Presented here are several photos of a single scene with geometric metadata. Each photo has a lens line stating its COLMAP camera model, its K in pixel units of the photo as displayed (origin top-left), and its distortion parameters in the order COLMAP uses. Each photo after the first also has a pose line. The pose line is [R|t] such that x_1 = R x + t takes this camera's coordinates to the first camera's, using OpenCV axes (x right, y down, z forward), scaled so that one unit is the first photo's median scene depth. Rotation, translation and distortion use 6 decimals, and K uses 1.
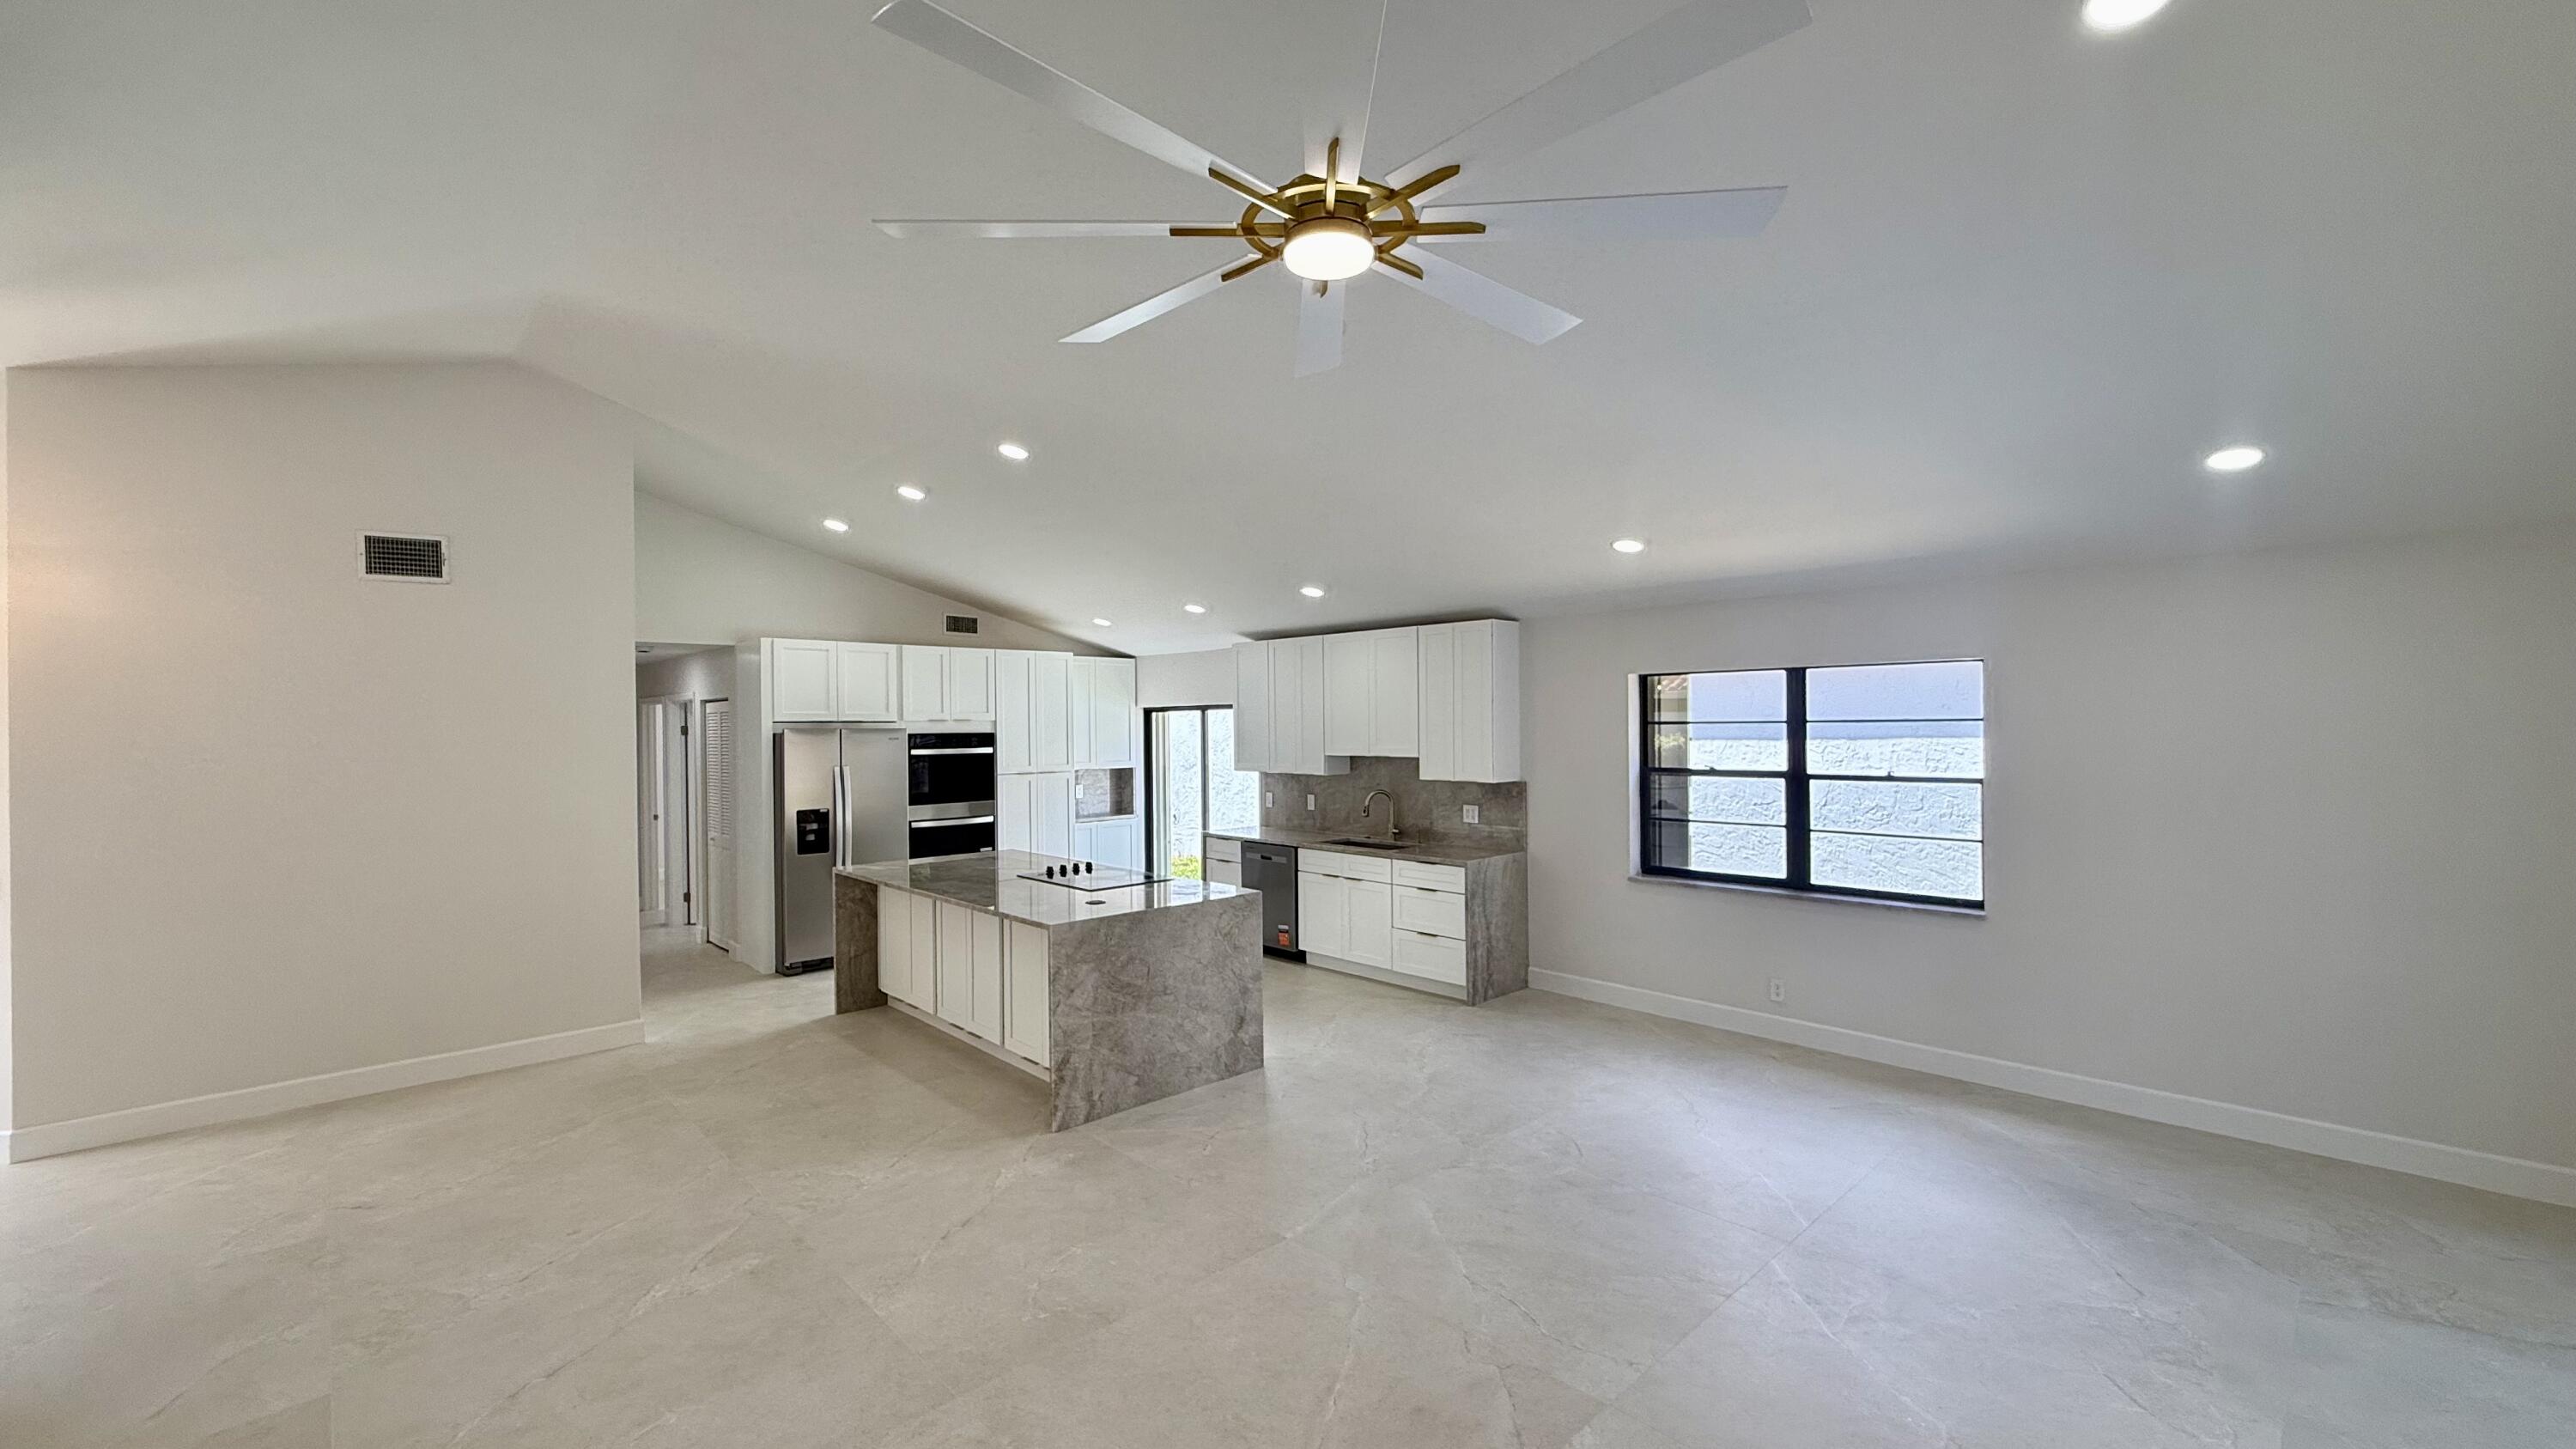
lens RADIAL K [[1026.7, 0, 1284.0], [0, 1026.7, 724.5], [0, 0, 1]] dist [0.000015, 0.000210]
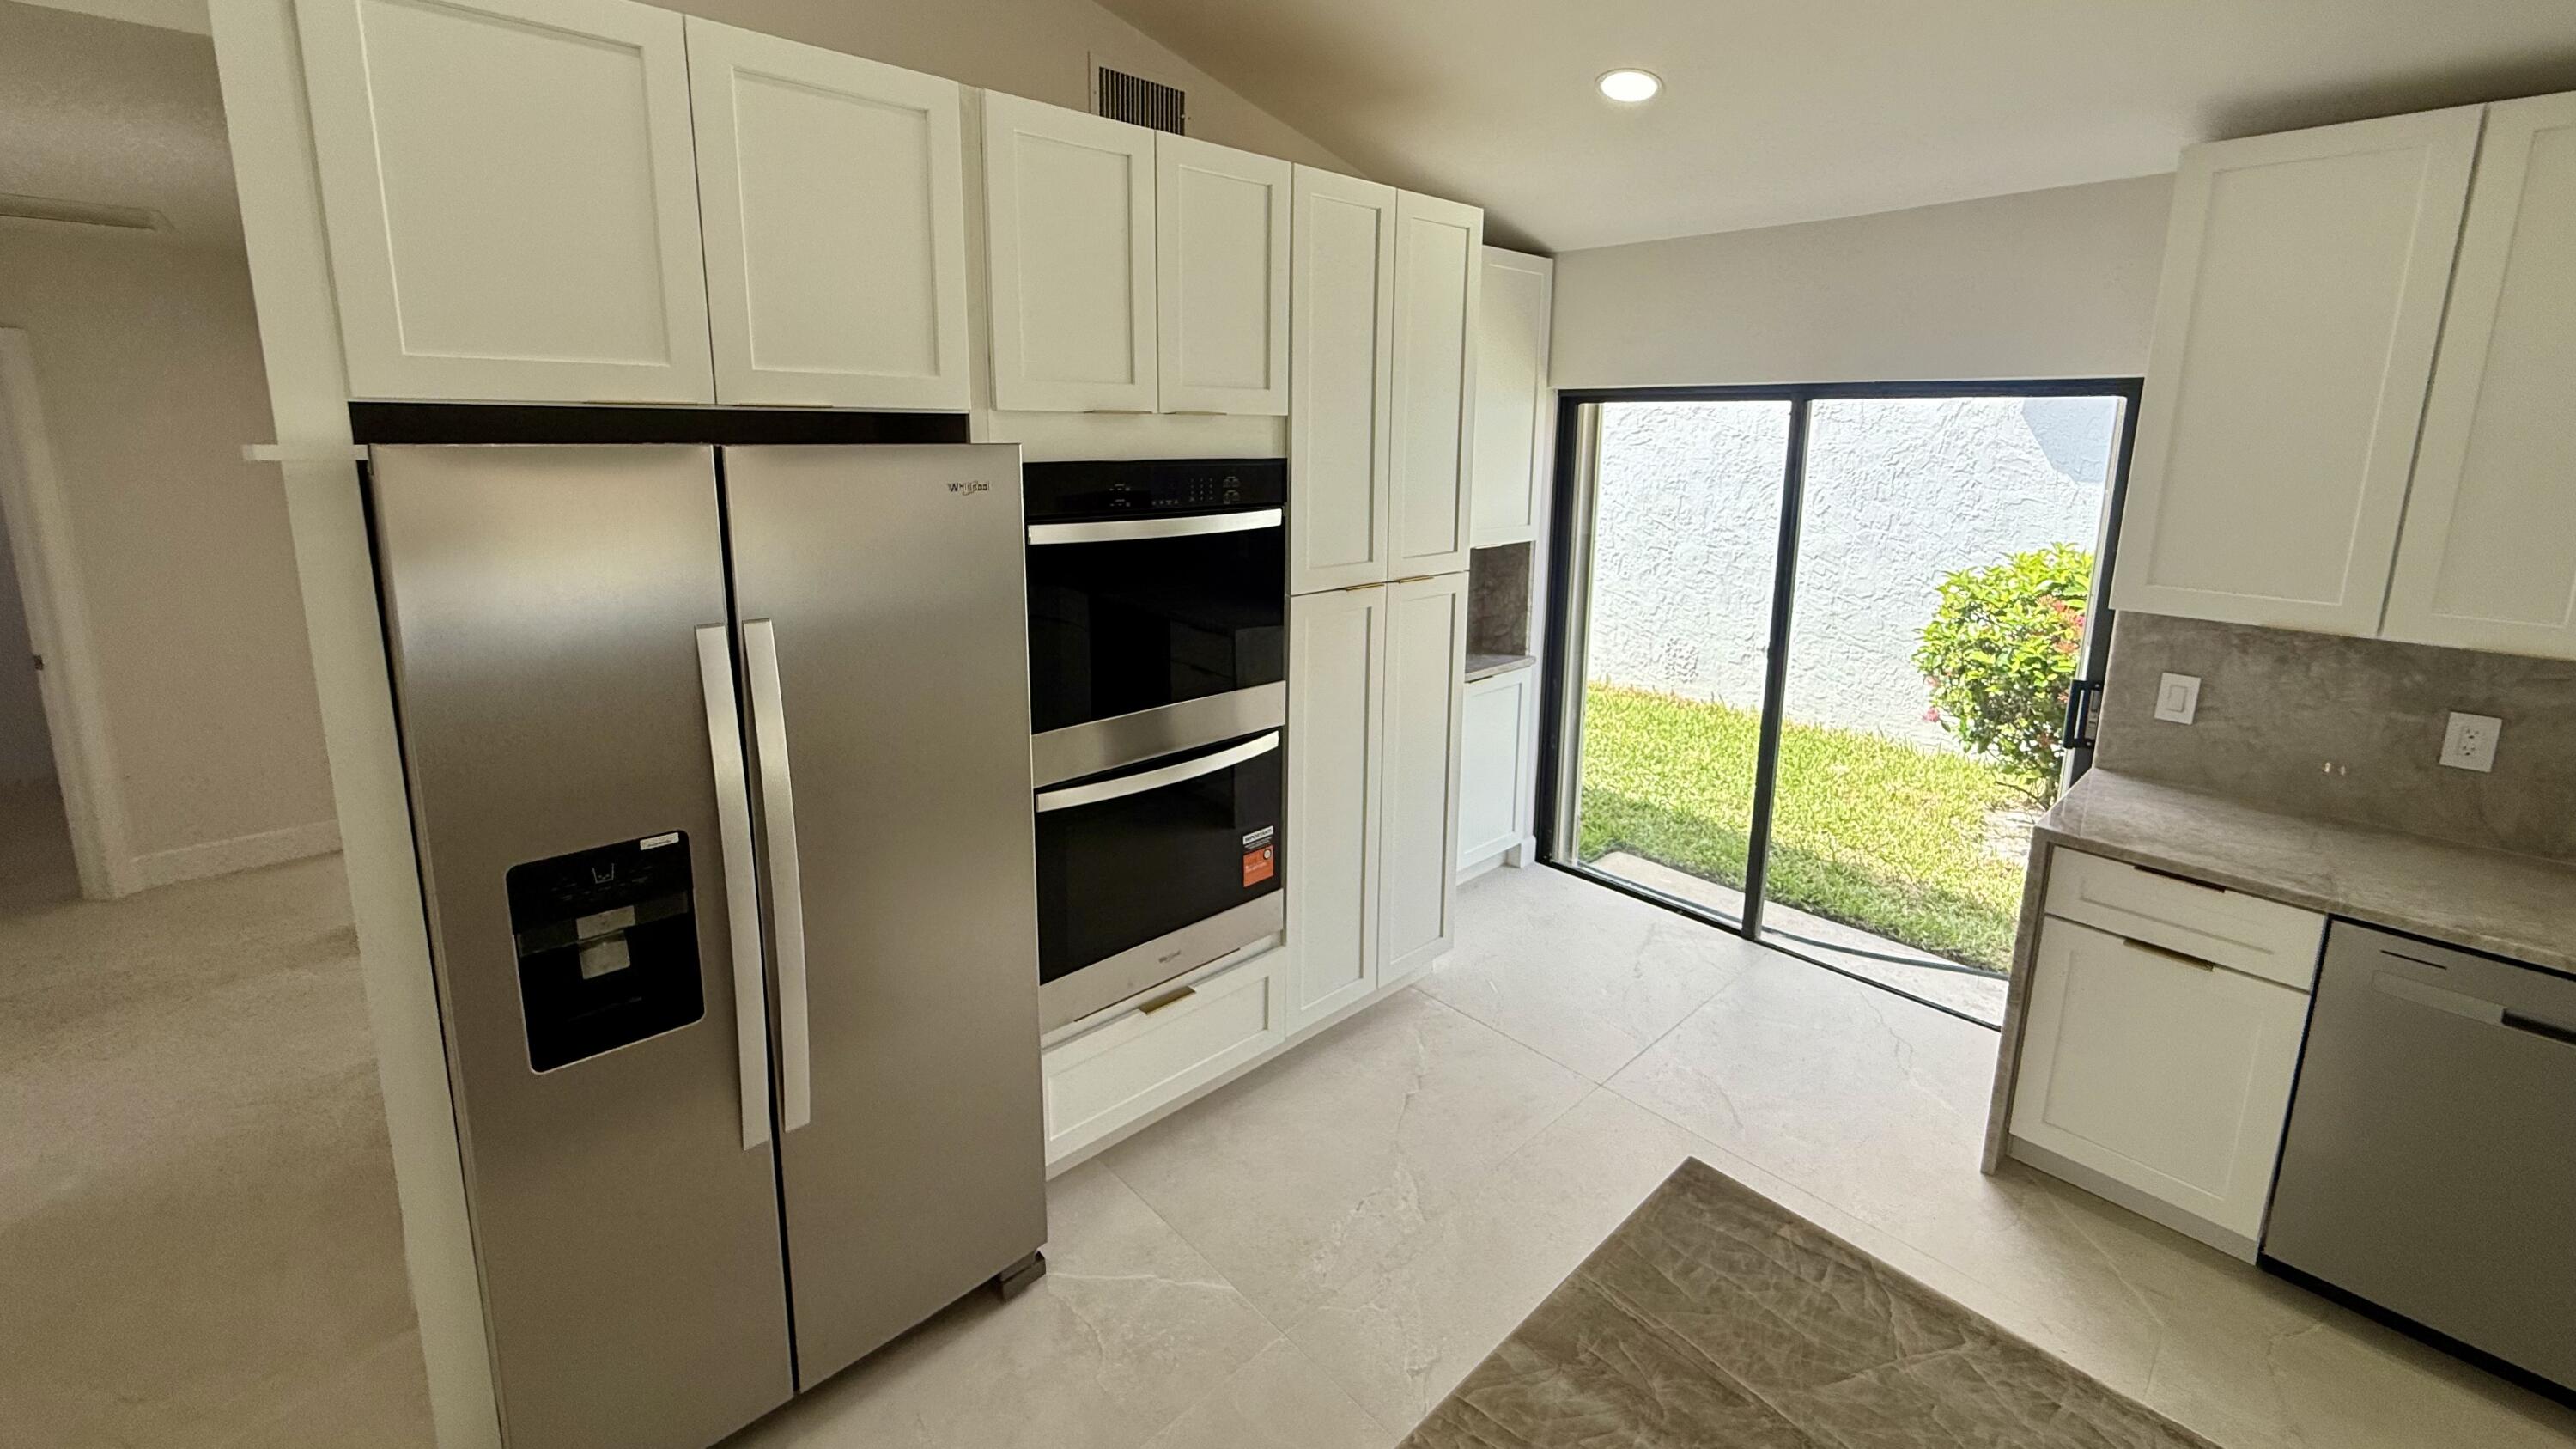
lens RADIAL K [[1029.1, 0, 1285.2], [0, 1029.1, 612.6], [0, 0, 1]] dist [0.000059, -0.000207]
pose [[0.999688, 0.022959, -0.009792, -0.320614], [-0.020814, 0.983328, 0.180647, -0.002083], [0.013776, -0.180387, 0.983499, 0.805248]]
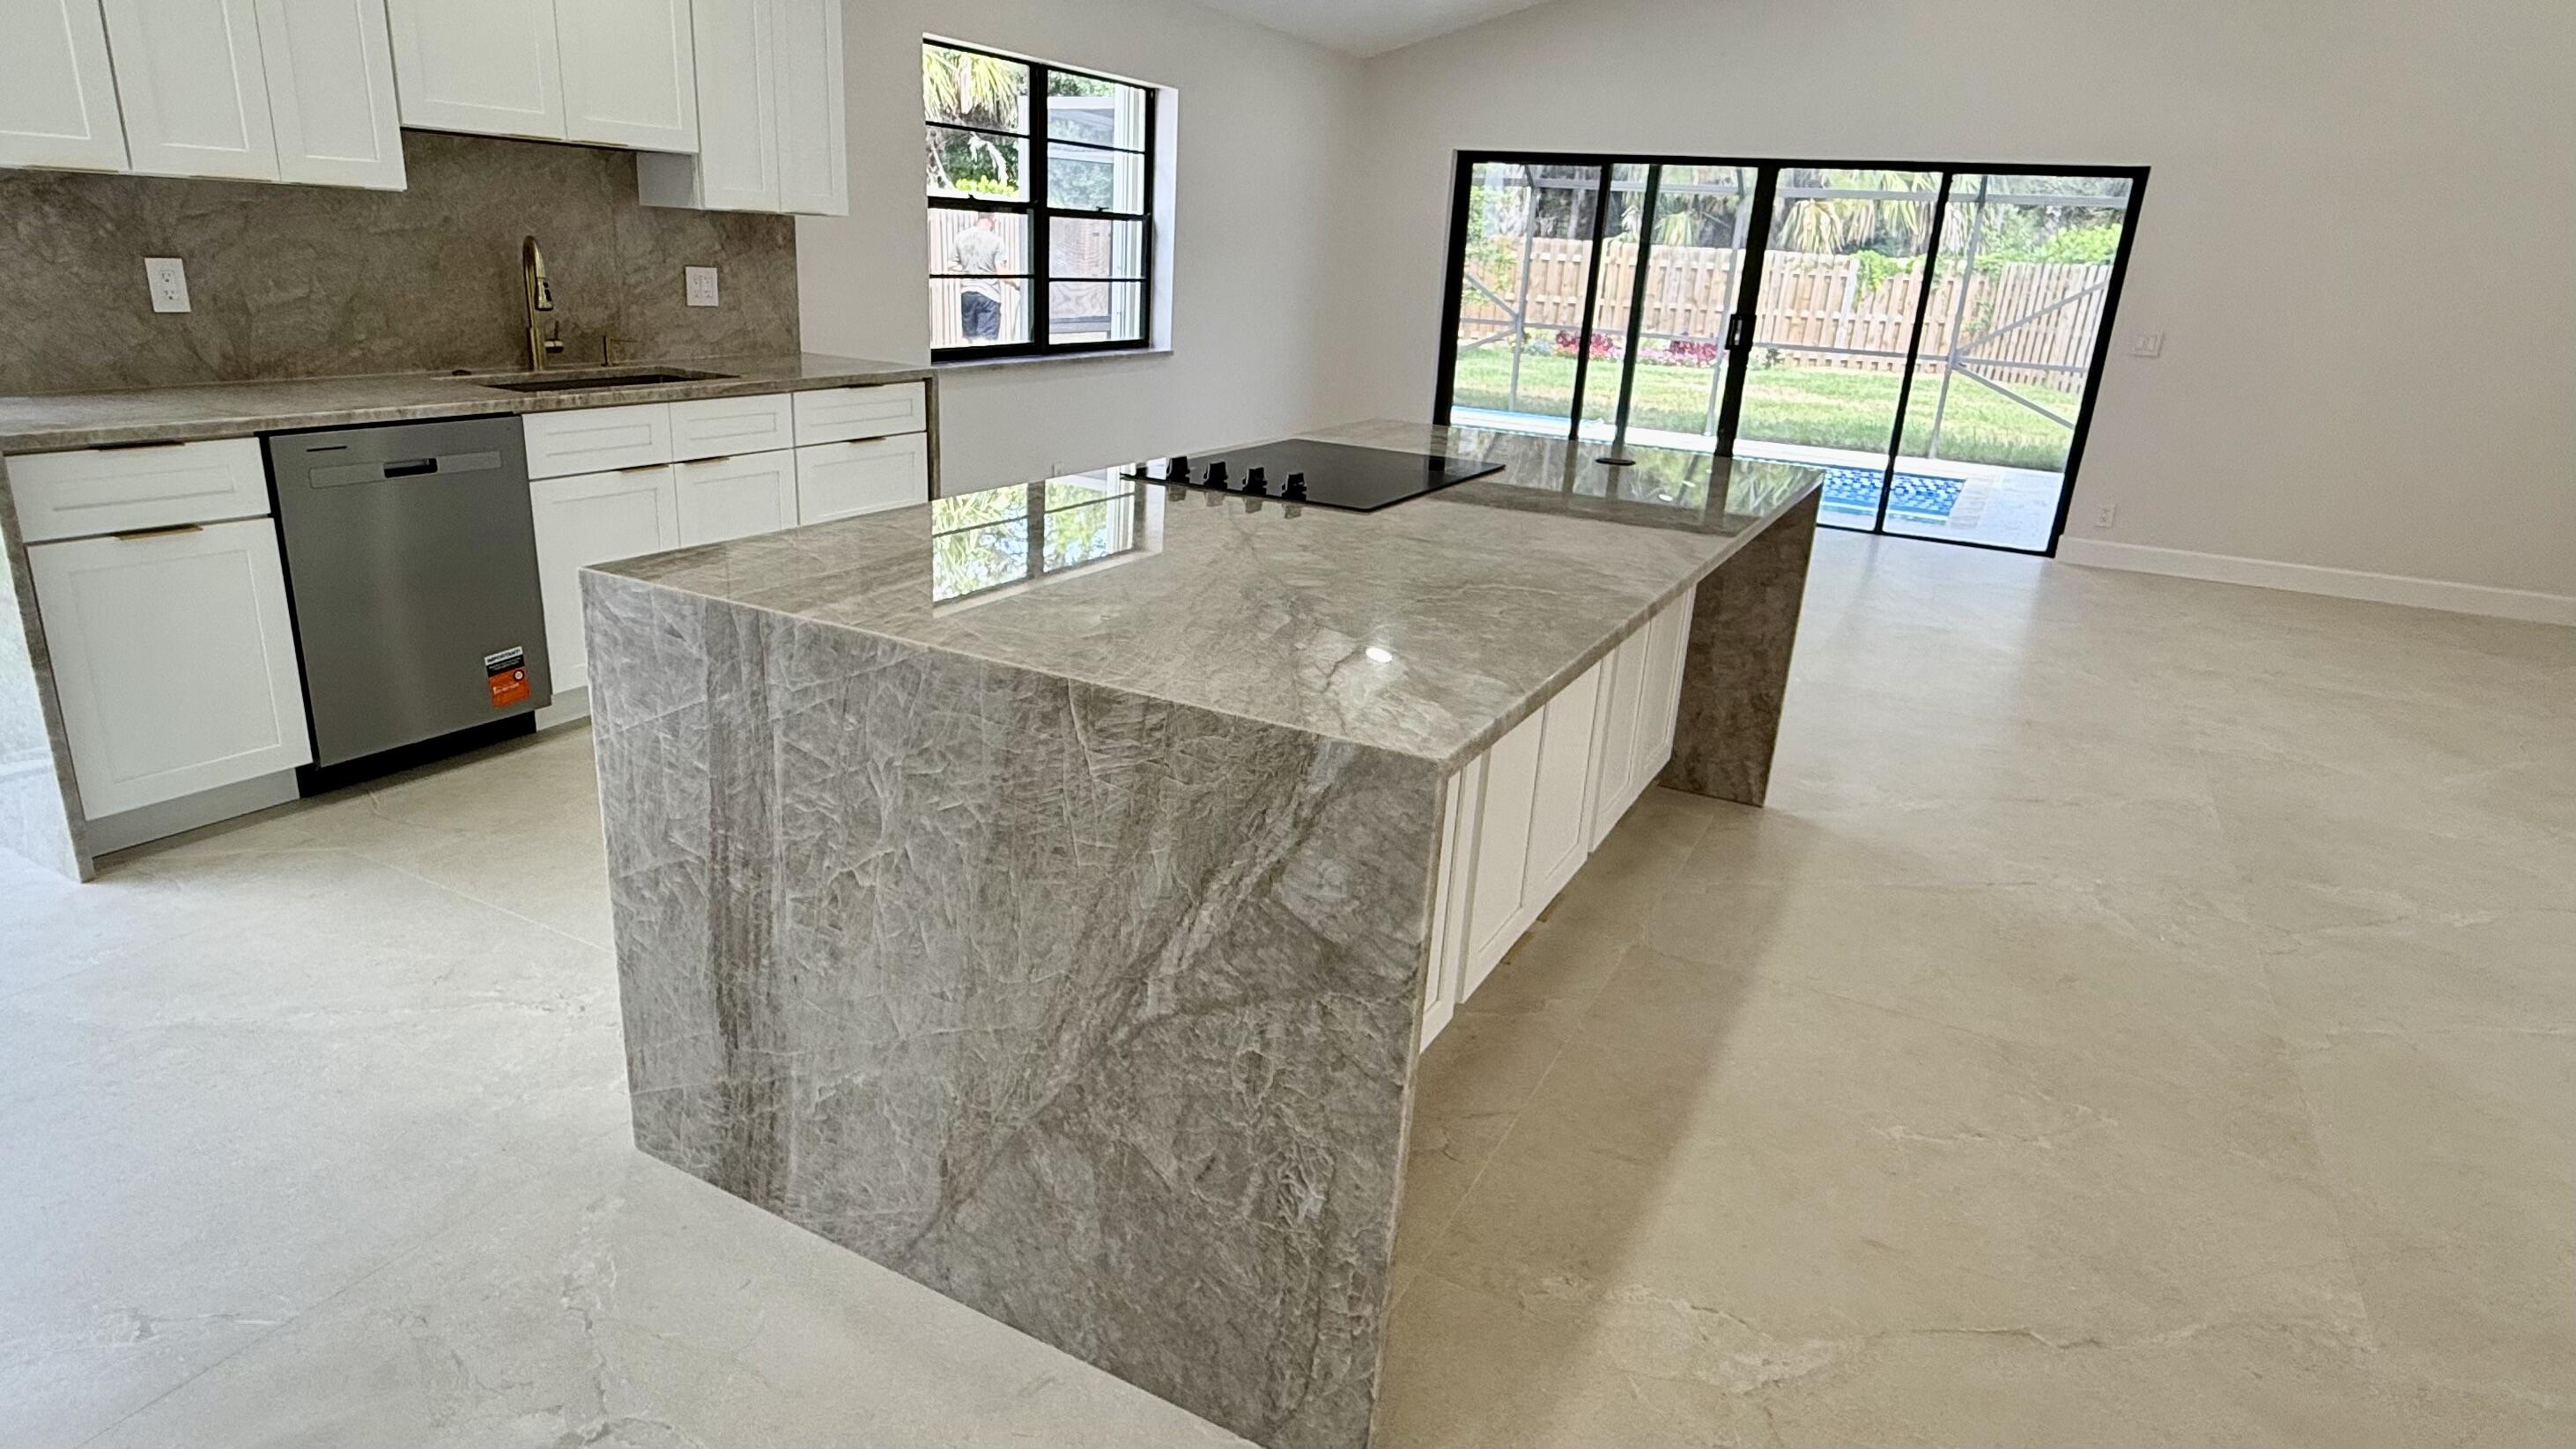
lens RADIAL K [[1420.9, 0, 1254.3], [0, 1420.9, 723.8], [0, 0, 1]] dist [-0.001971, 0.000909]
pose [[-0.310881, -0.312509, 0.897603, -0.525075], [-0.049244, 0.948427, 0.313149, 0.057468], [-0.949172, 0.053150, -0.310237, 0.923879]]
